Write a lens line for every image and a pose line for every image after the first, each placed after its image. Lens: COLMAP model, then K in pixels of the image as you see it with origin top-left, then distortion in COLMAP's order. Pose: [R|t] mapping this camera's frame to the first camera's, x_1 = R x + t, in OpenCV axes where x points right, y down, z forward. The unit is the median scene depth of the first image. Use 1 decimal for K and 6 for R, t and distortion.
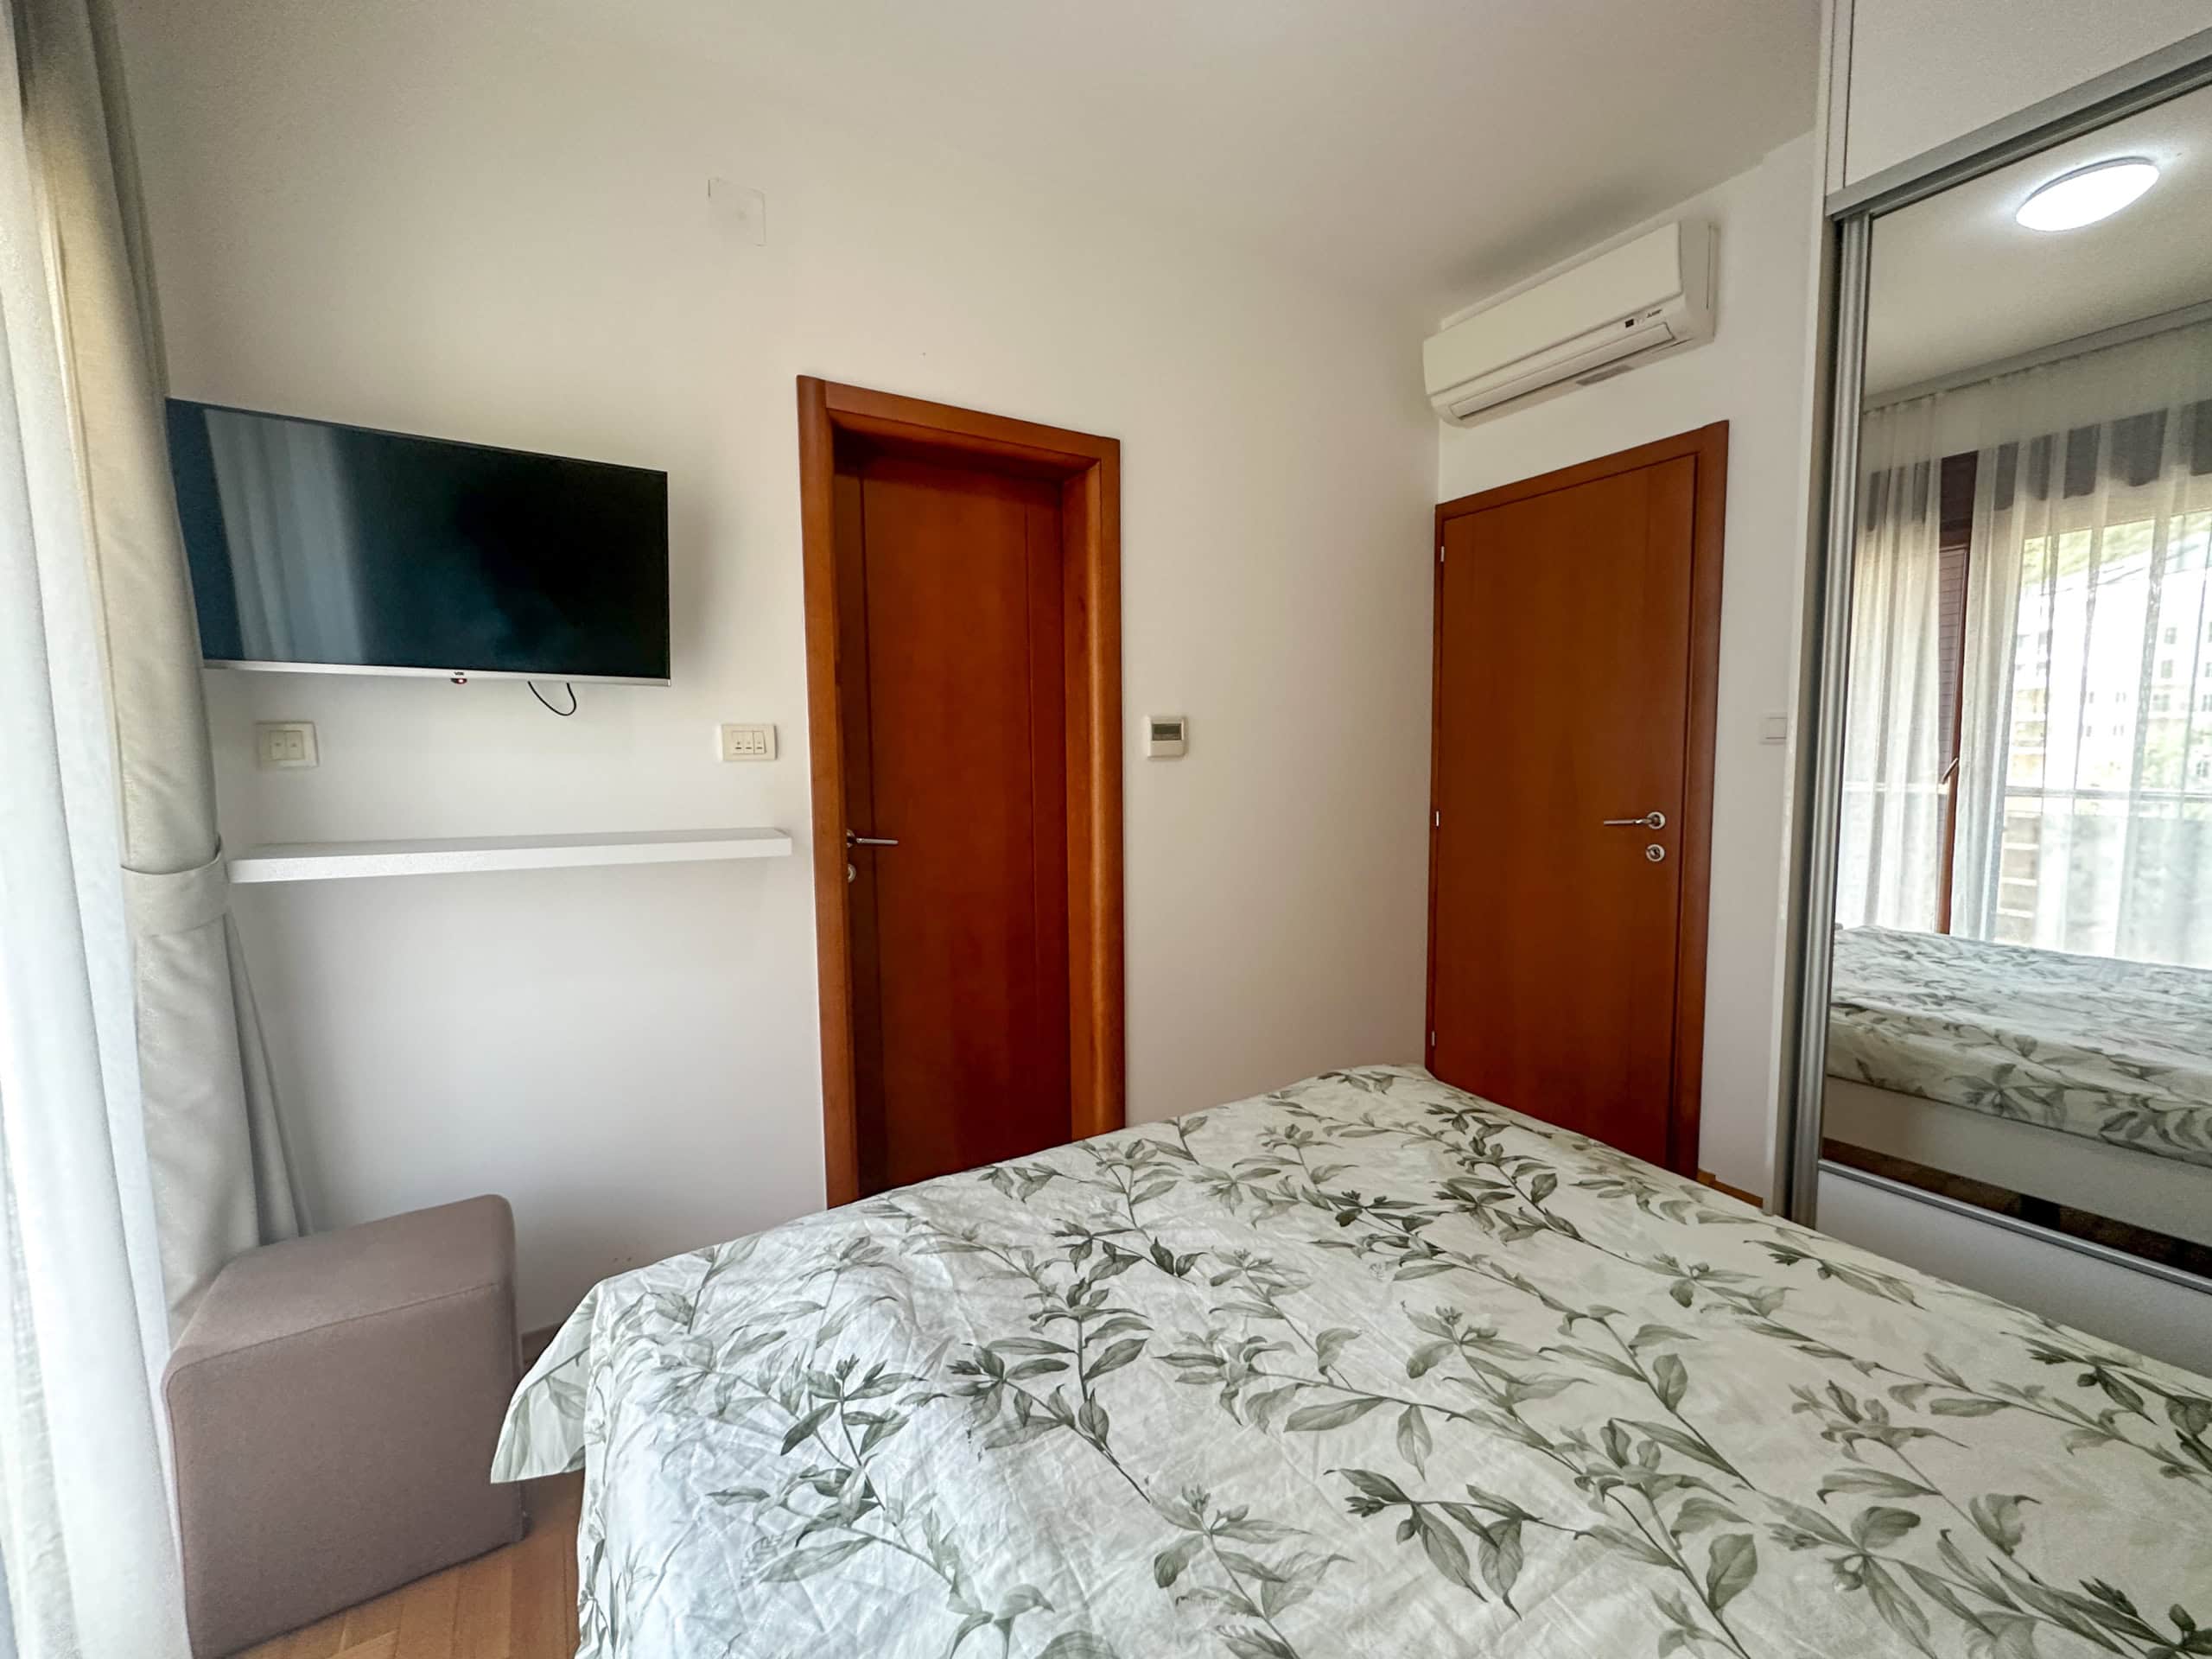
lens RADIAL K [[914.7, 0, 1105.1], [0, 914.7, 833.2], [0, 0, 1]] dist [-0.001363, 0.000321]
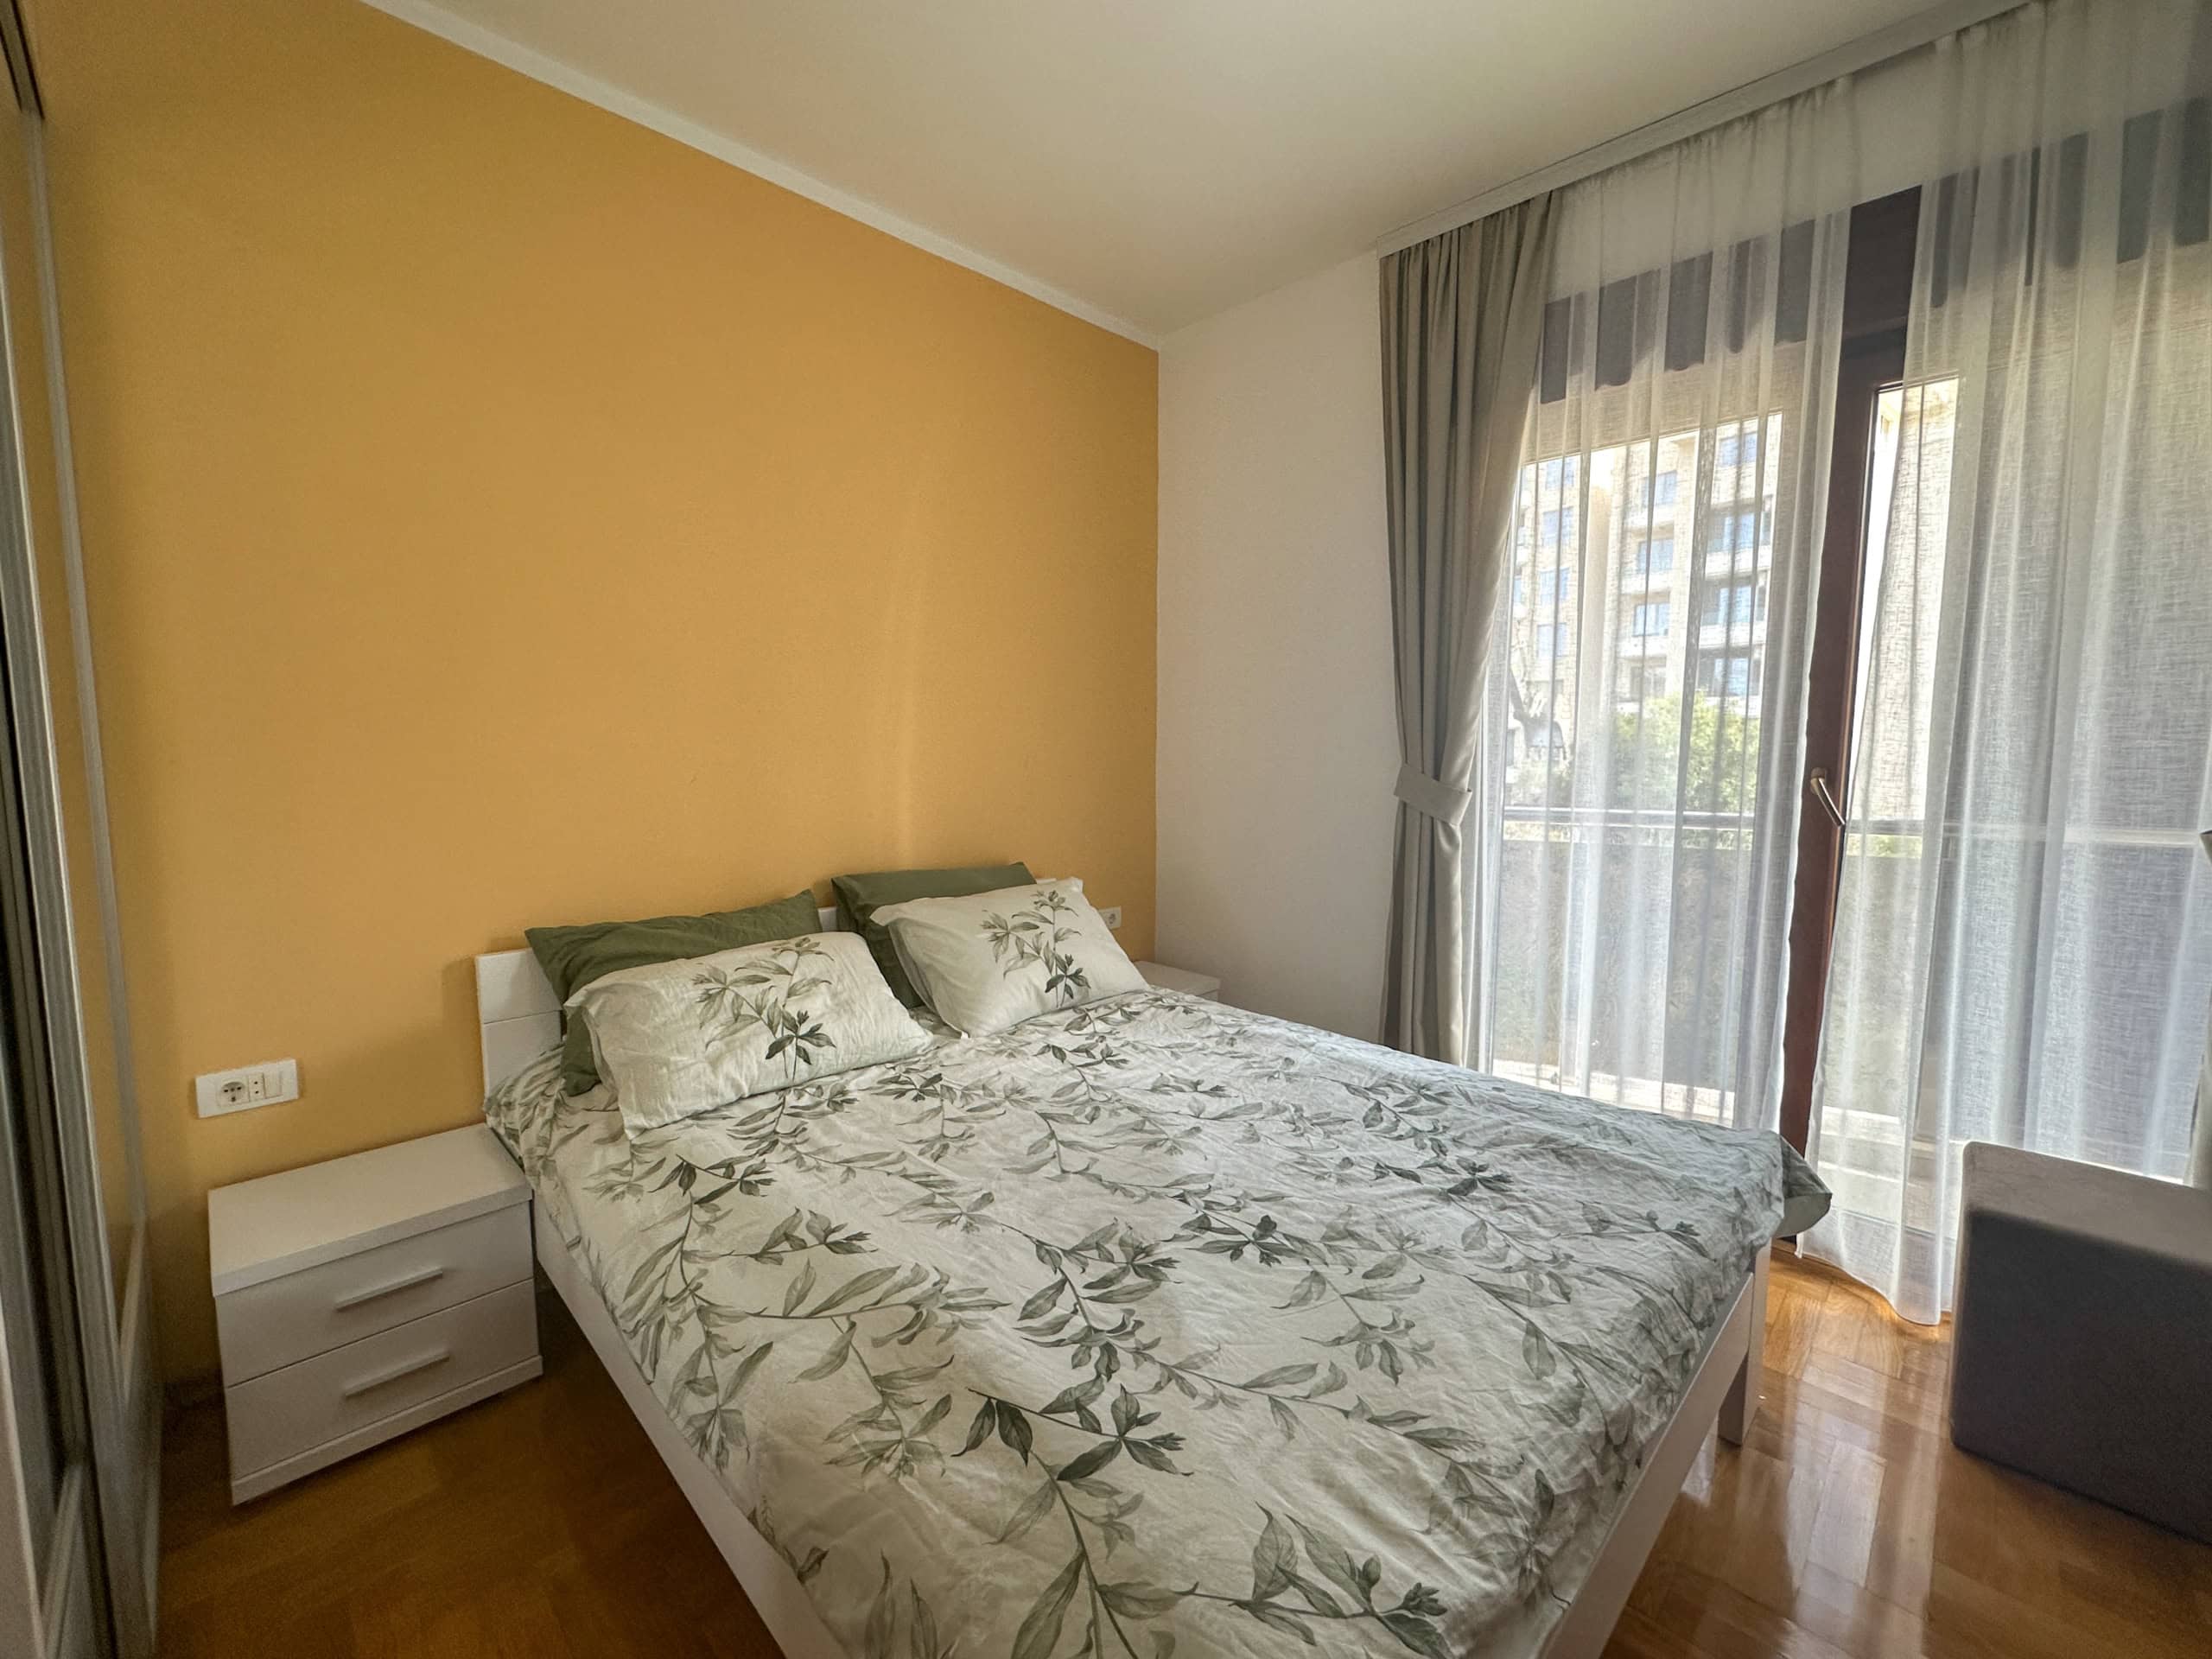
lens RADIAL K [[914.7, 0, 1105.1], [0, 914.7, 833.2], [0, 0, 1]] dist [-0.001363, 0.000321]
pose [[-0.973031, 0.032451, -0.228381, 0.645997], [-0.012920, 0.980834, 0.194416, -0.173772], [0.230313, 0.192123, -0.953963, 1.828730]]
